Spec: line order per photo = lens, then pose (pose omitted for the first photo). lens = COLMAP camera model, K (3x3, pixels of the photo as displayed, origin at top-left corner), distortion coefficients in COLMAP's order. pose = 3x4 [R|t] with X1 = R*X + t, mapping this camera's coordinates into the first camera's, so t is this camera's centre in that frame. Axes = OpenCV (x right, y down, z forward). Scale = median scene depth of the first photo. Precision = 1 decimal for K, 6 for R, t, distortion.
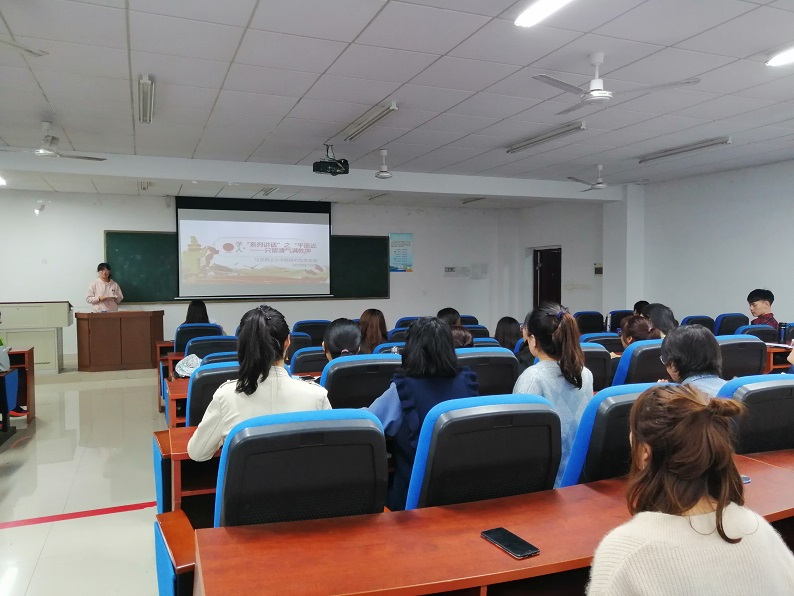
lens RADIAL K [[613.7, 0, 397.0], [0, 613.7, 298.0], [0, 0, 1]] dist [0.003753, 0.006562]
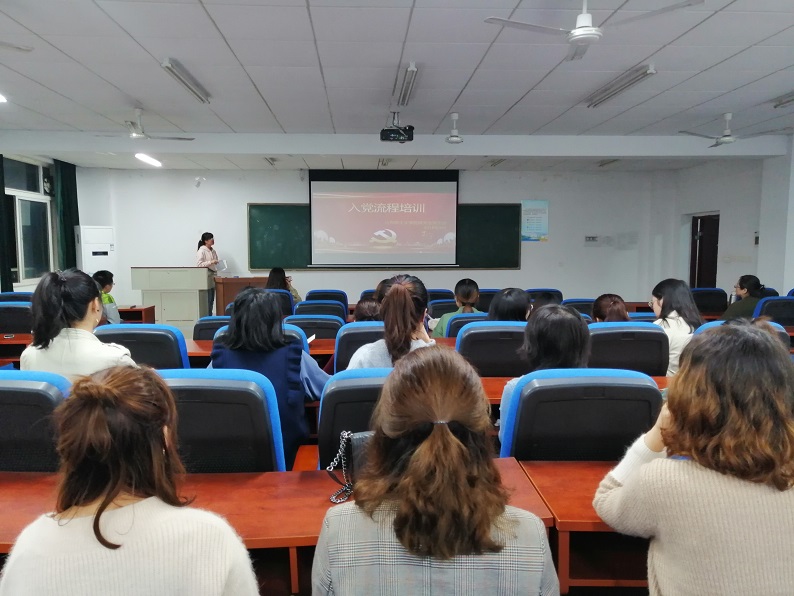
lens RADIAL K [[613.7, 0, 397.0], [0, 613.7, 298.0], [0, 0, 1]] dist [0.003753, 0.006562]
pose [[0.944513, 0.032268, -0.326886, 0.138350], [-0.015814, 0.998476, 0.052869, -0.002303], [0.328094, -0.044766, 0.943584, 0.036868]]
